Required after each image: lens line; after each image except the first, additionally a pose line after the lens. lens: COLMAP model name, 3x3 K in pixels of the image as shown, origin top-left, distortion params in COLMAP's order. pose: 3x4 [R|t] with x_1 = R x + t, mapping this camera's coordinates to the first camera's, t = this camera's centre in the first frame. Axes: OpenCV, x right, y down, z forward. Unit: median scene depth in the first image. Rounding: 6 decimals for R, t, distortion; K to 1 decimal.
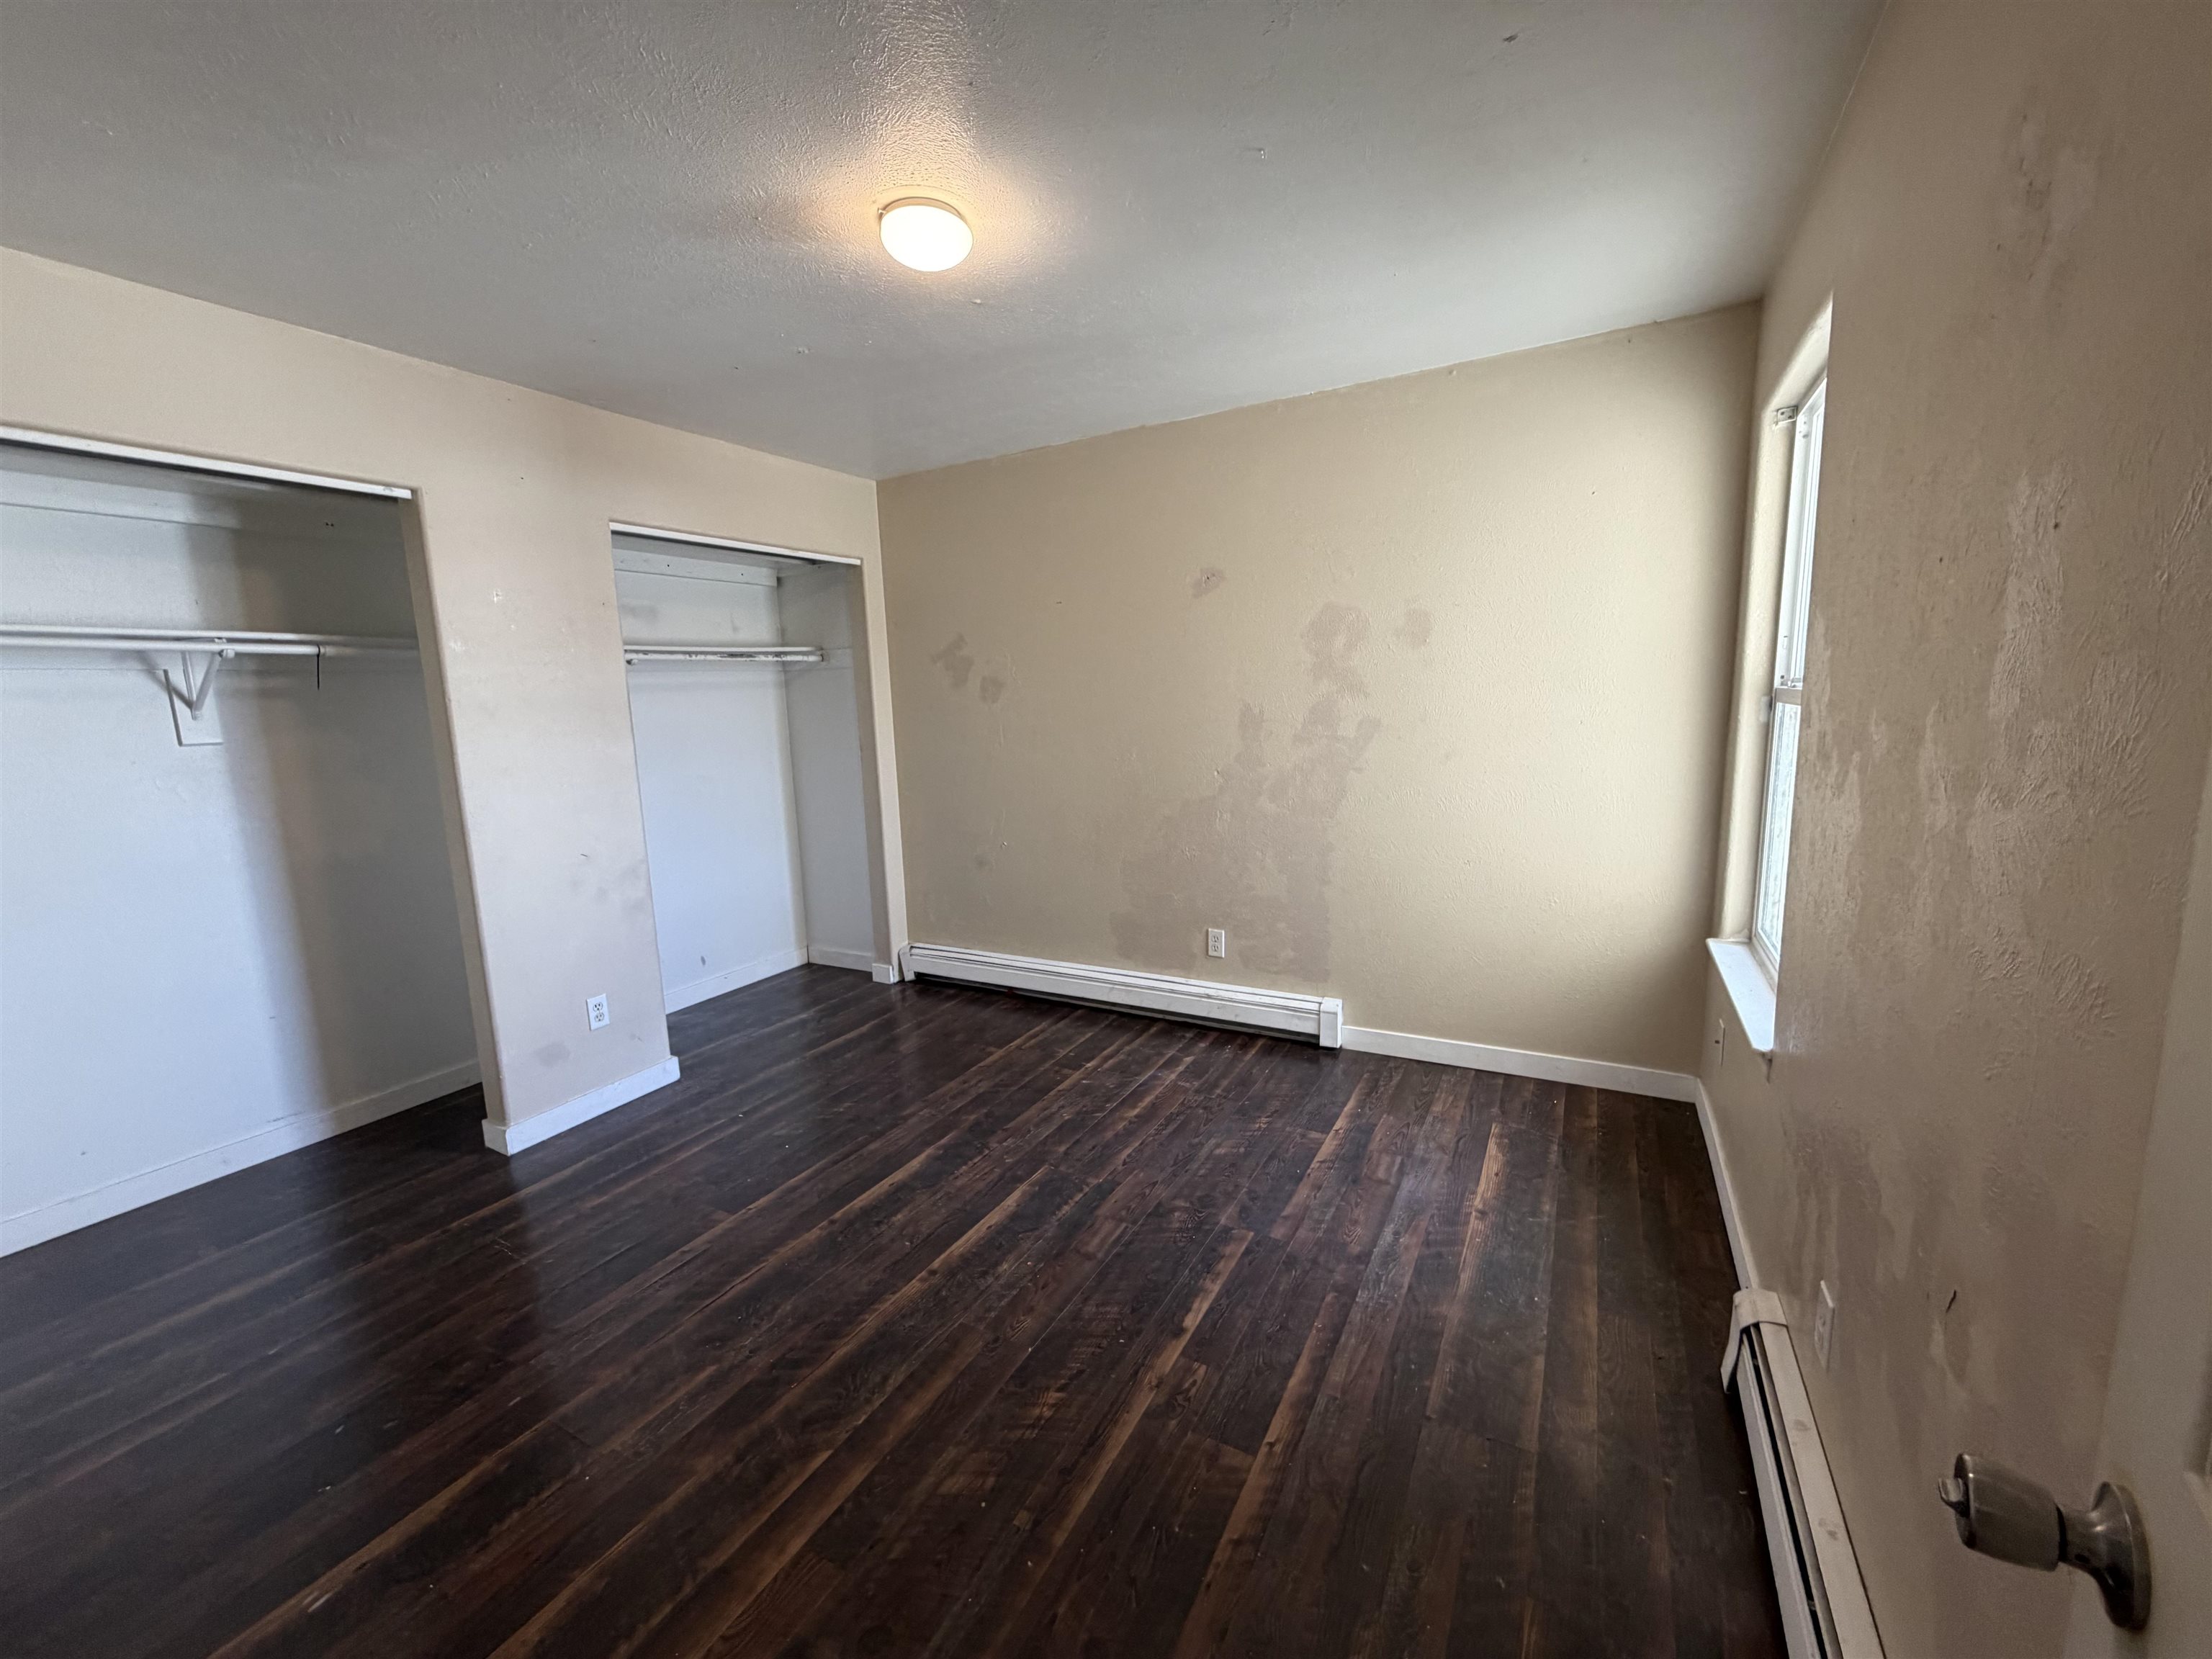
lens RADIAL K [[879.7, 0, 1106.2], [0, 879.7, 824.9], [0, 0, 1]] dist [0.000681, 0.000520]
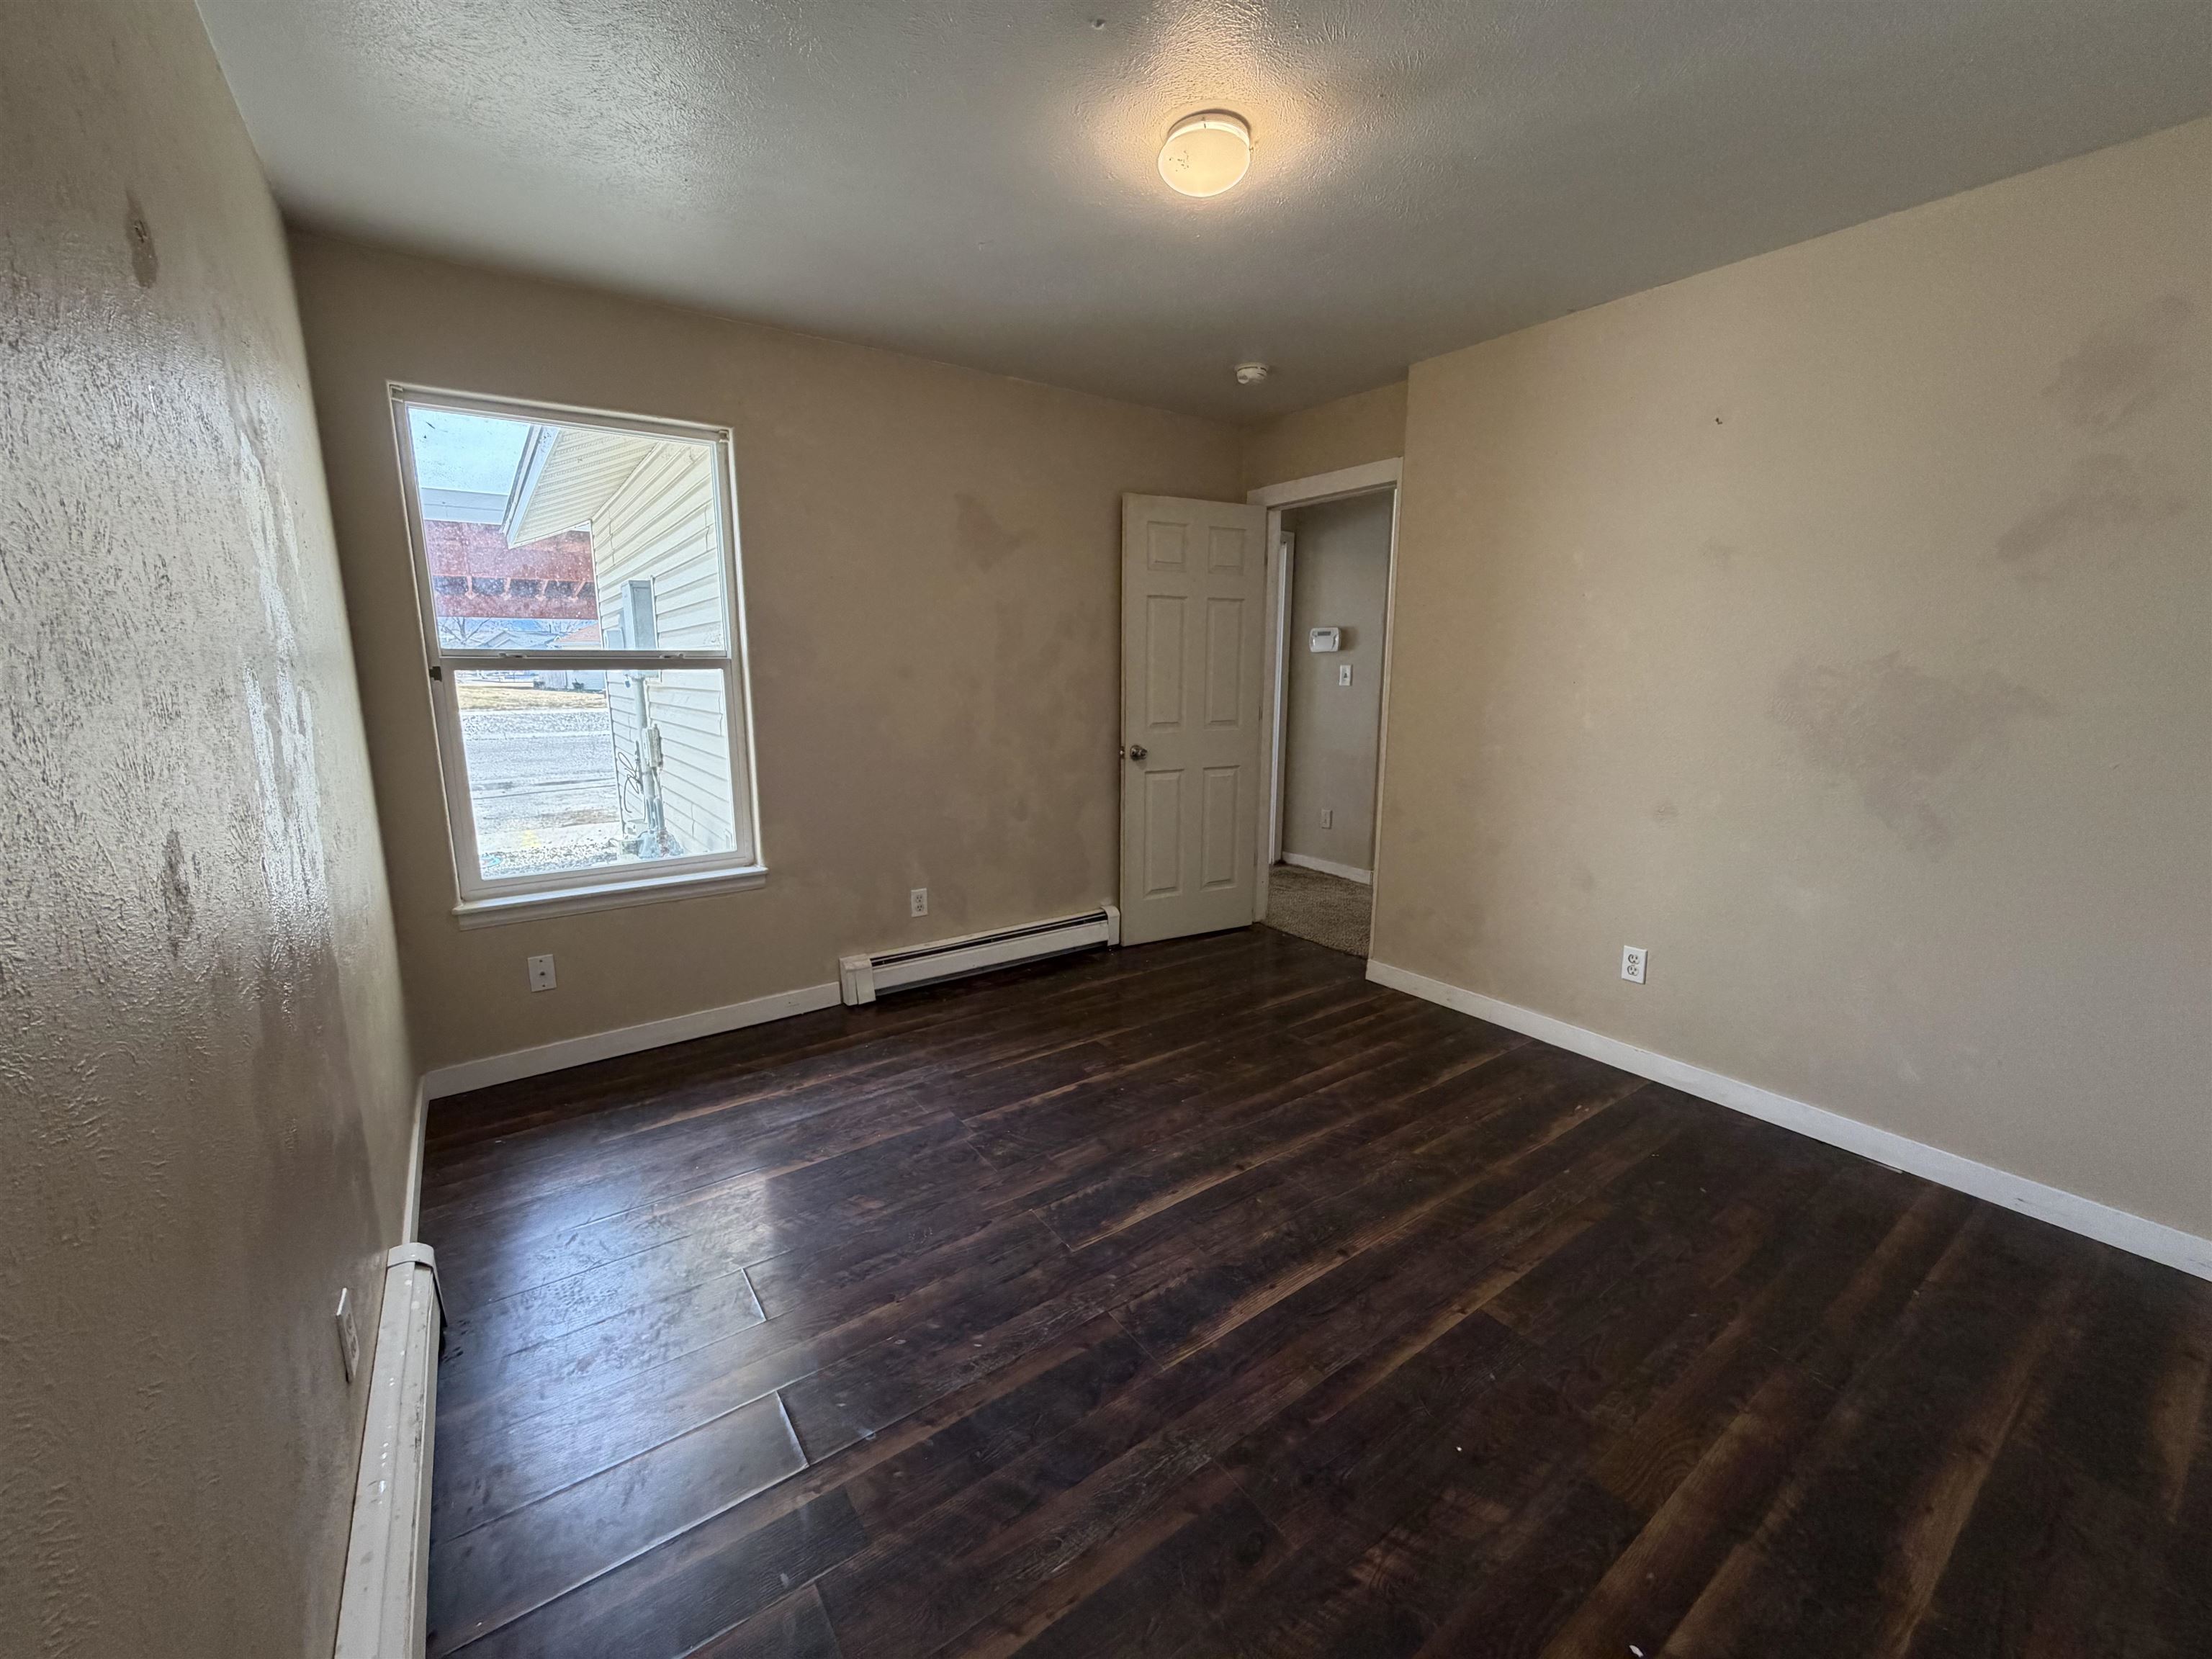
lens RADIAL K [[879.7, 0, 1112.7], [0, 879.7, 827.4], [0, 0, 1]] dist [0.000681, 0.000520]
pose [[-0.904433, -0.046776, 0.424043, -0.460075], [0.091884, 0.949284, 0.300694, -0.214415], [-0.416603, 0.310920, -0.854266, 1.726389]]
